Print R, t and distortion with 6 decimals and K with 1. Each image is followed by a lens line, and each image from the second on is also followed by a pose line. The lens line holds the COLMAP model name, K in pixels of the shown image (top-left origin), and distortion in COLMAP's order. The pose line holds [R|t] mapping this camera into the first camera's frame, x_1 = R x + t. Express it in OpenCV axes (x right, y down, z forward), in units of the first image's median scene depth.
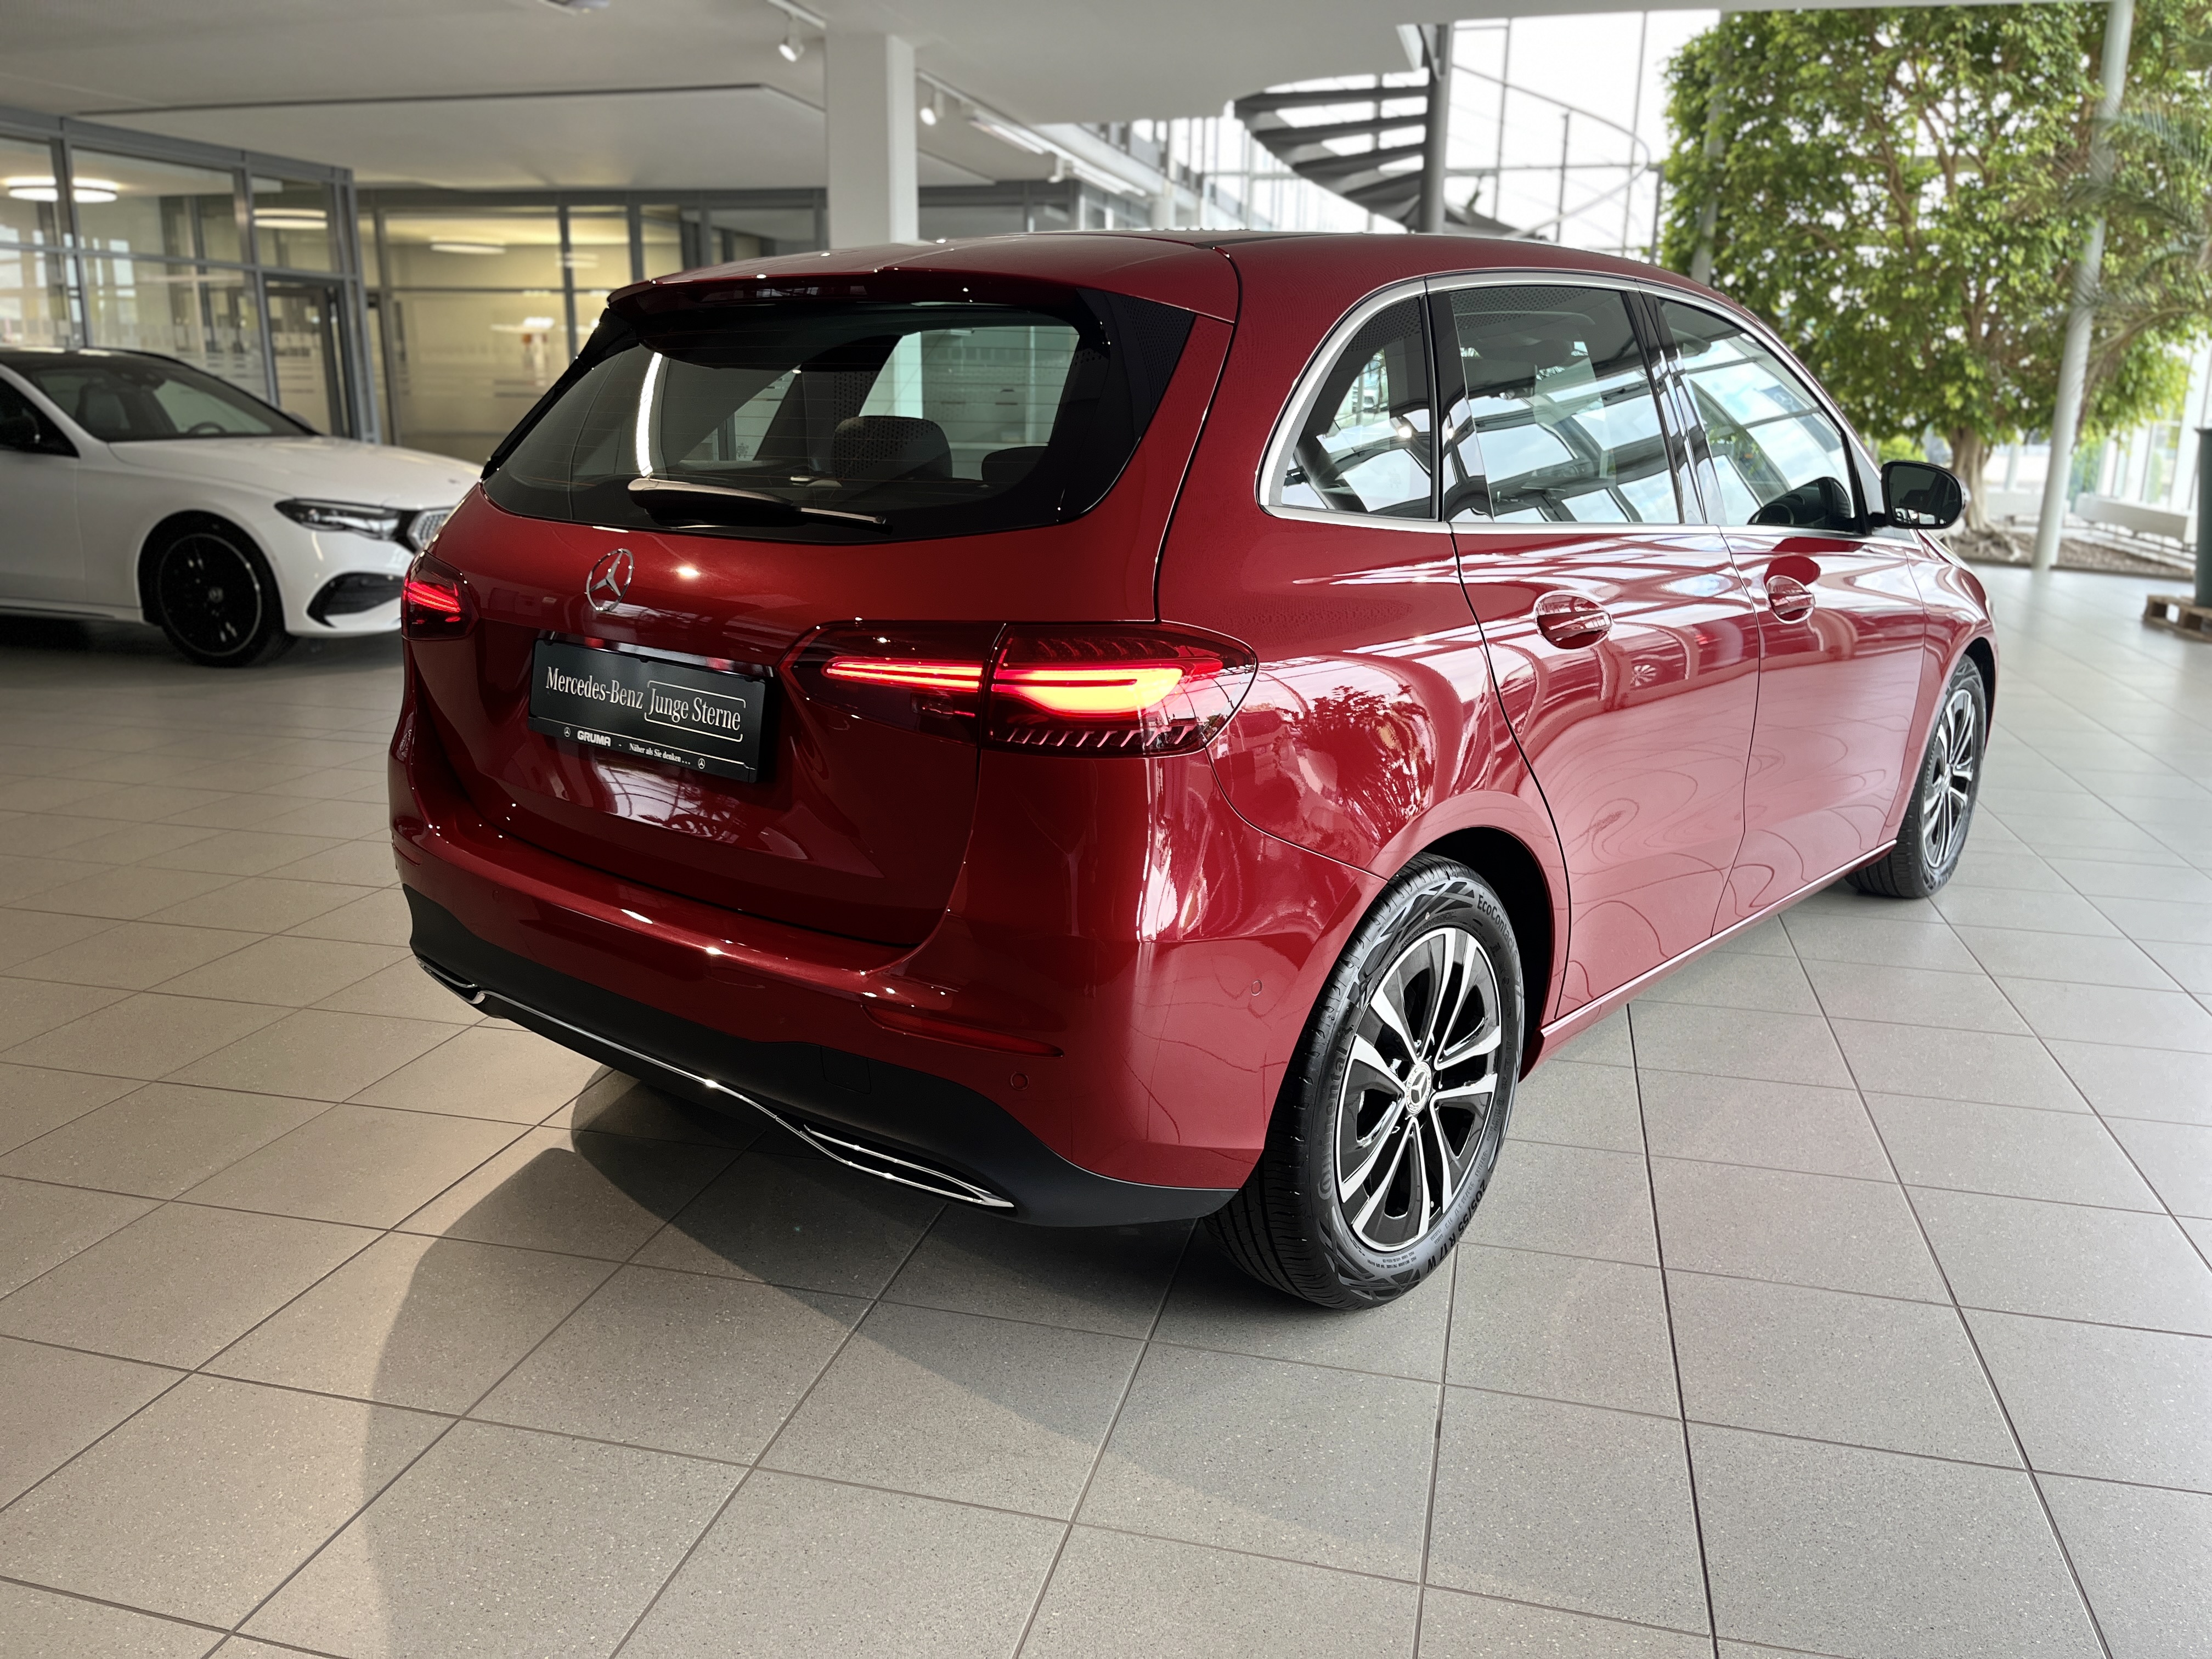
lens RADIAL K [[1700.5, 0, 1106.0], [0, 1700.5, 829.5], [0, 0, 1]] dist [0.044012, -0.083271]
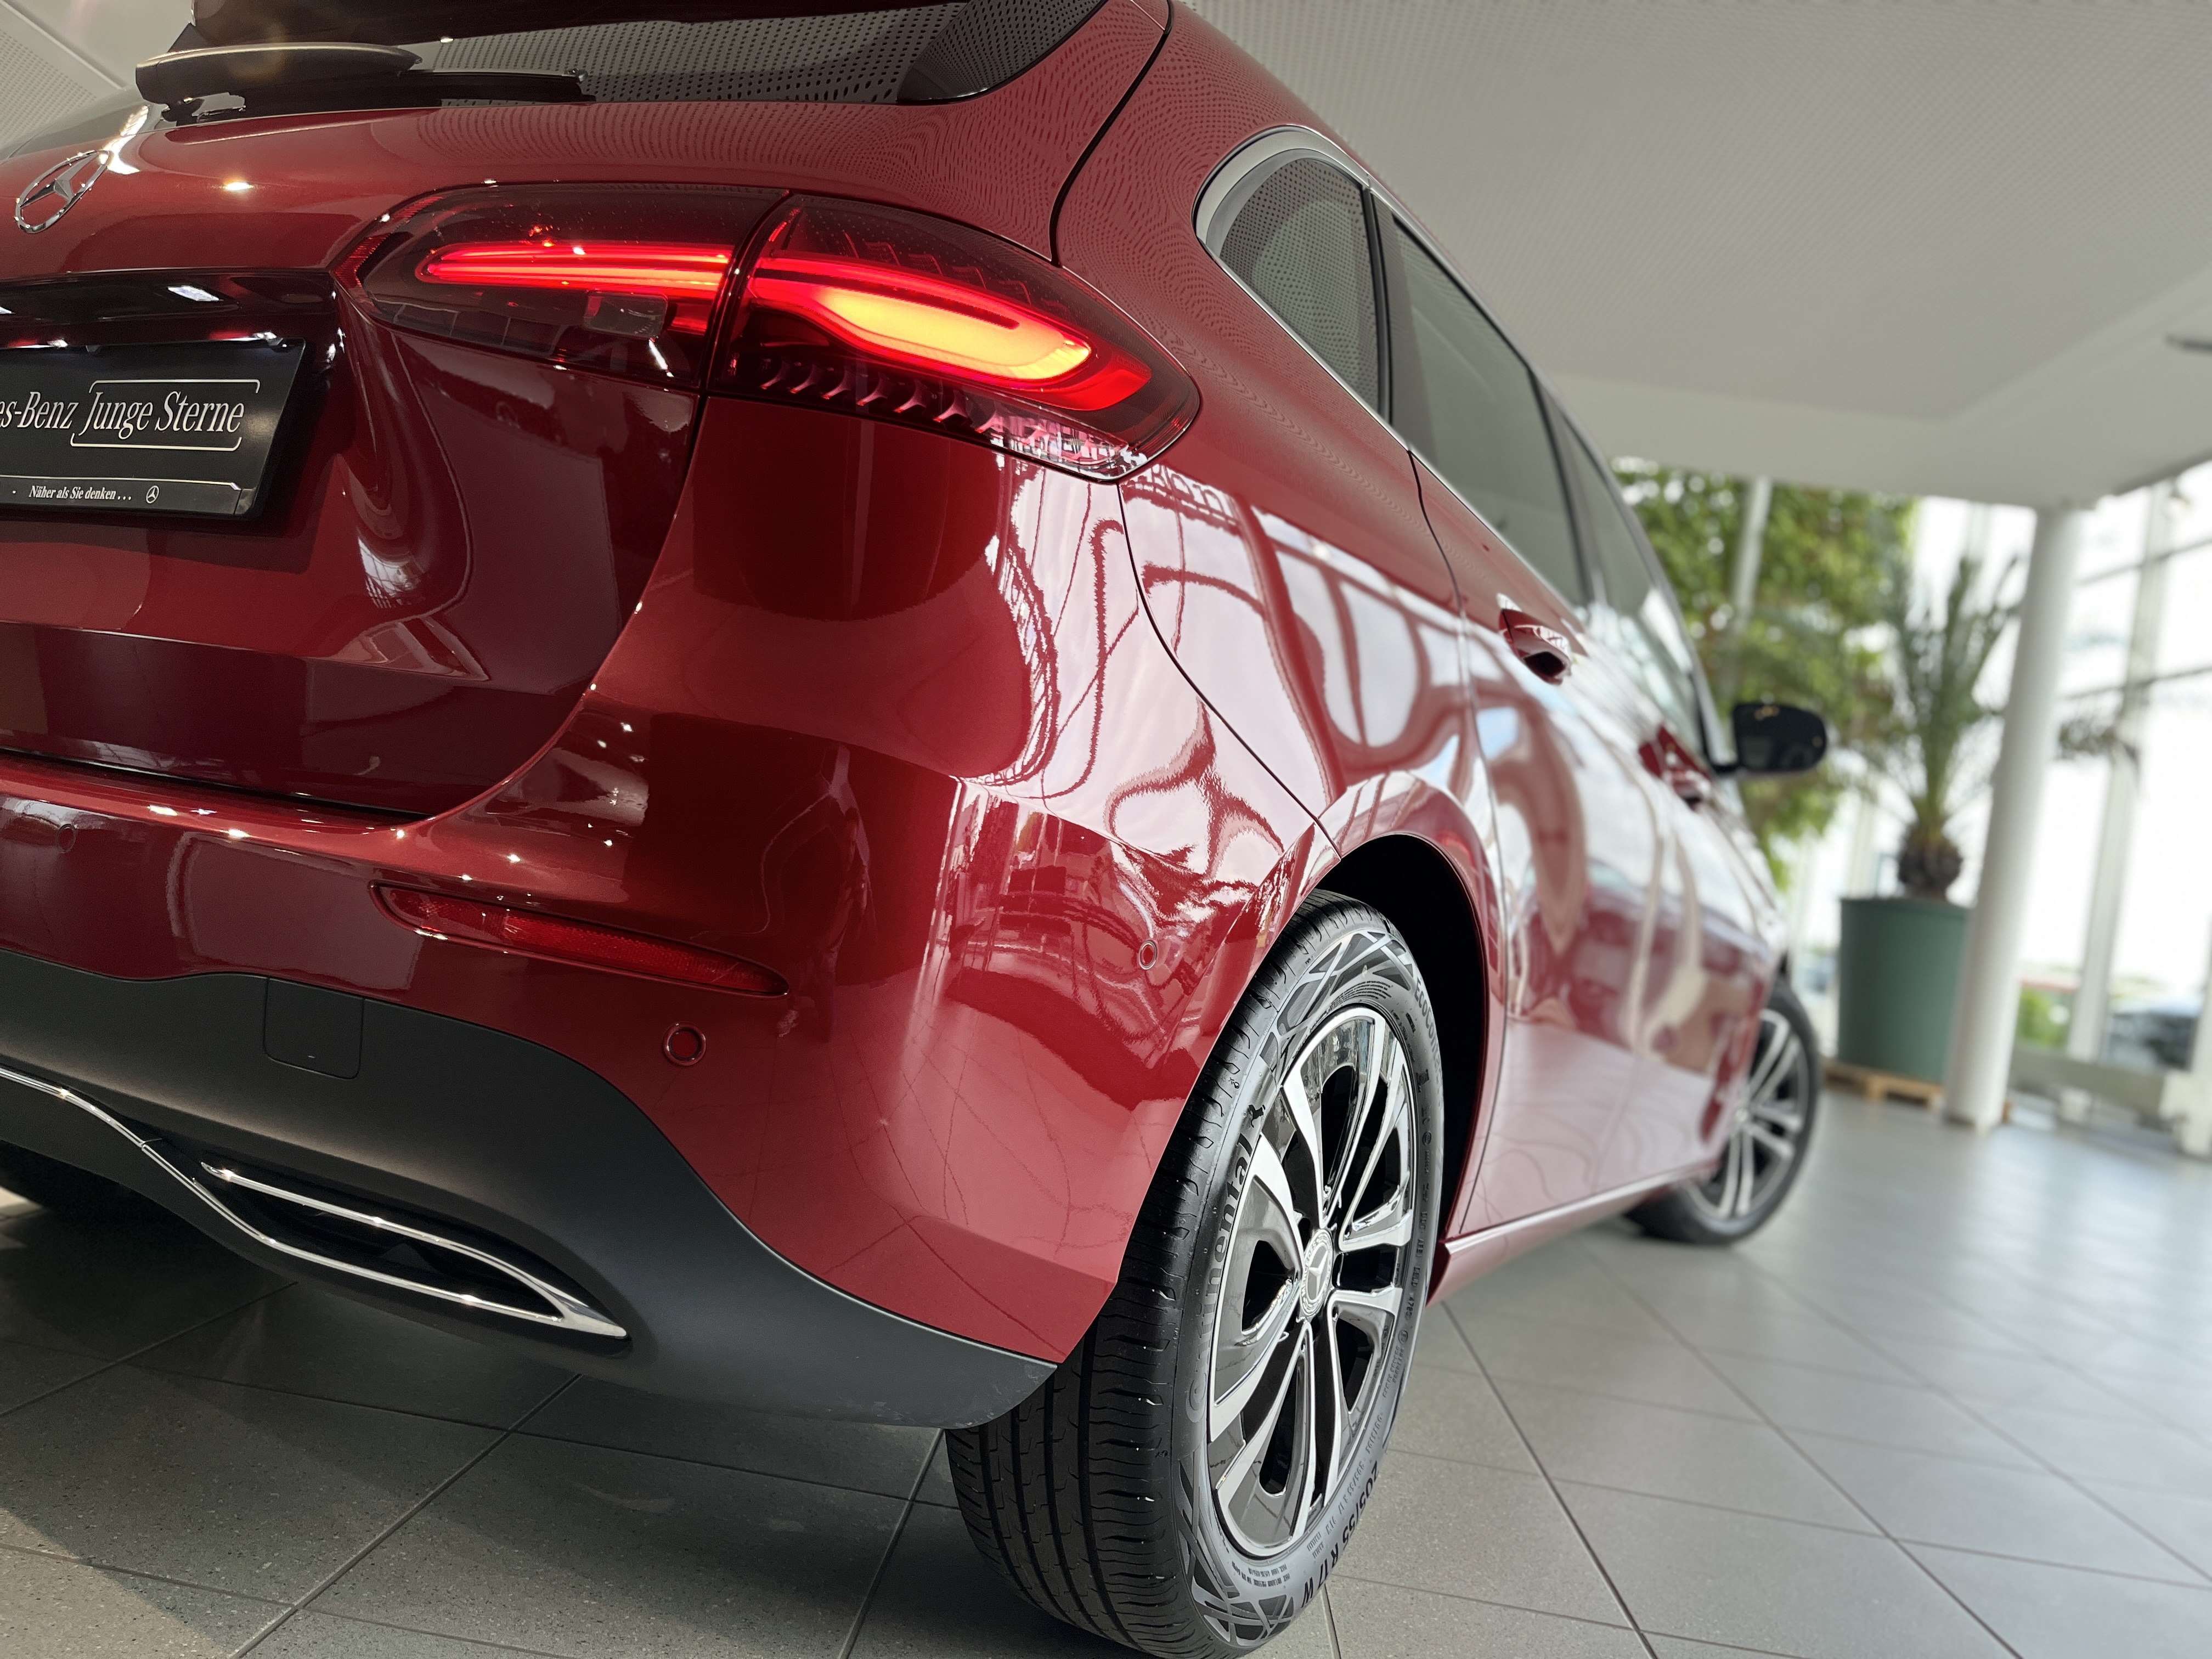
lens RADIAL K [[1700.5, 0, 1106.0], [0, 1700.5, 829.5], [0, 0, 1]] dist [0.044012, -0.083271]
pose [[0.969867, 0.140894, 0.198761, -0.033682], [-0.087049, 0.962369, -0.257426, 0.165535], [-0.227552, 0.232367, 0.945635, 0.411237]]
